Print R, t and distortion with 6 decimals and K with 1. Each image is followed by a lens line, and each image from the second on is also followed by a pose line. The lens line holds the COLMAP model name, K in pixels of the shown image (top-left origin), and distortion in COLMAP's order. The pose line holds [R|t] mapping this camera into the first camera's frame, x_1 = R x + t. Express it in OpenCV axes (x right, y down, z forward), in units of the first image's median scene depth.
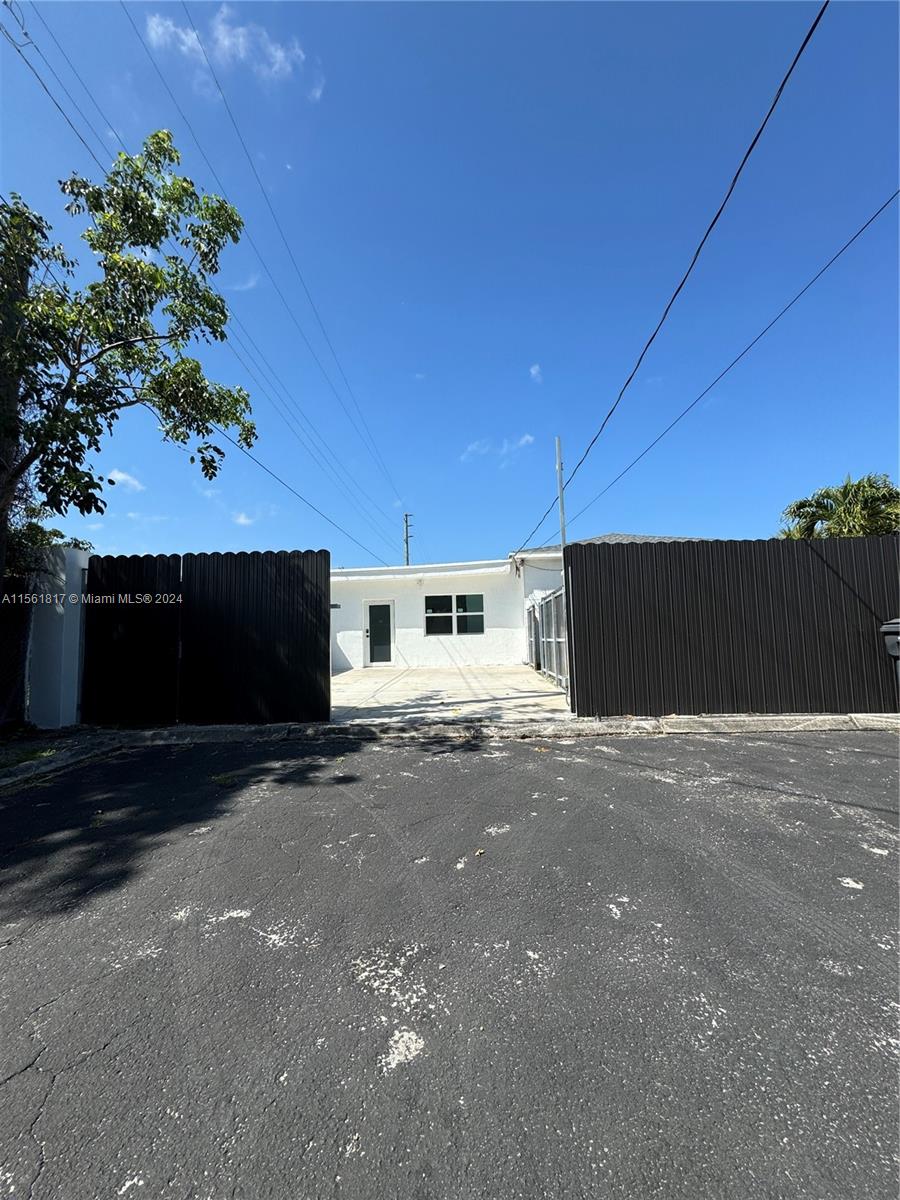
lens RADIAL K [[481.1, 0, 450.0], [0, 481.1, 600.0], [0, 0, 1]] dist [-0.009117, -0.000342]
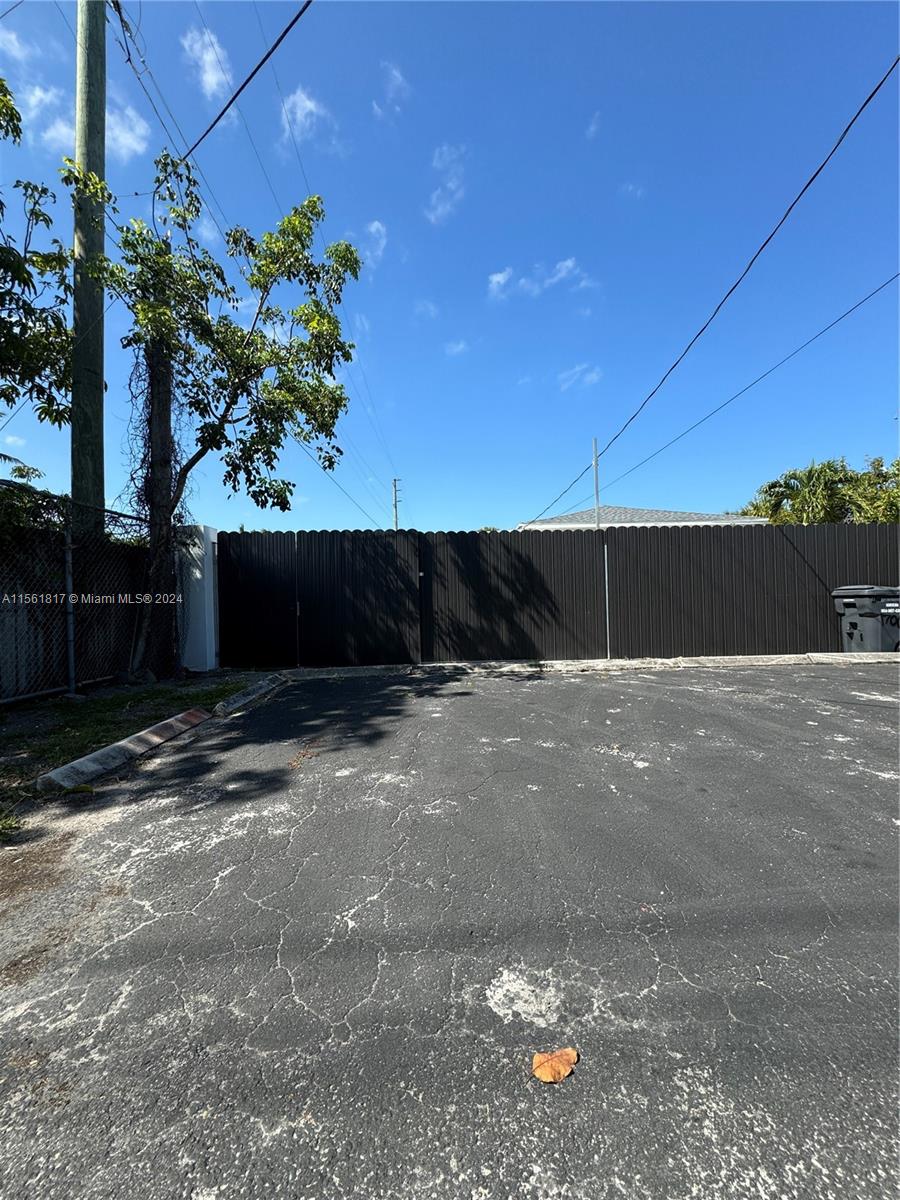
lens RADIAL K [[481.1, 0, 450.0], [0, 481.1, 600.0], [0, 0, 1]] dist [-0.009117, -0.000342]
pose [[0.998076, 0.001929, 0.061970, -0.283031], [-0.006747, 0.996959, 0.077639, -0.021394], [-0.061632, -0.077908, 0.995054, -0.305640]]
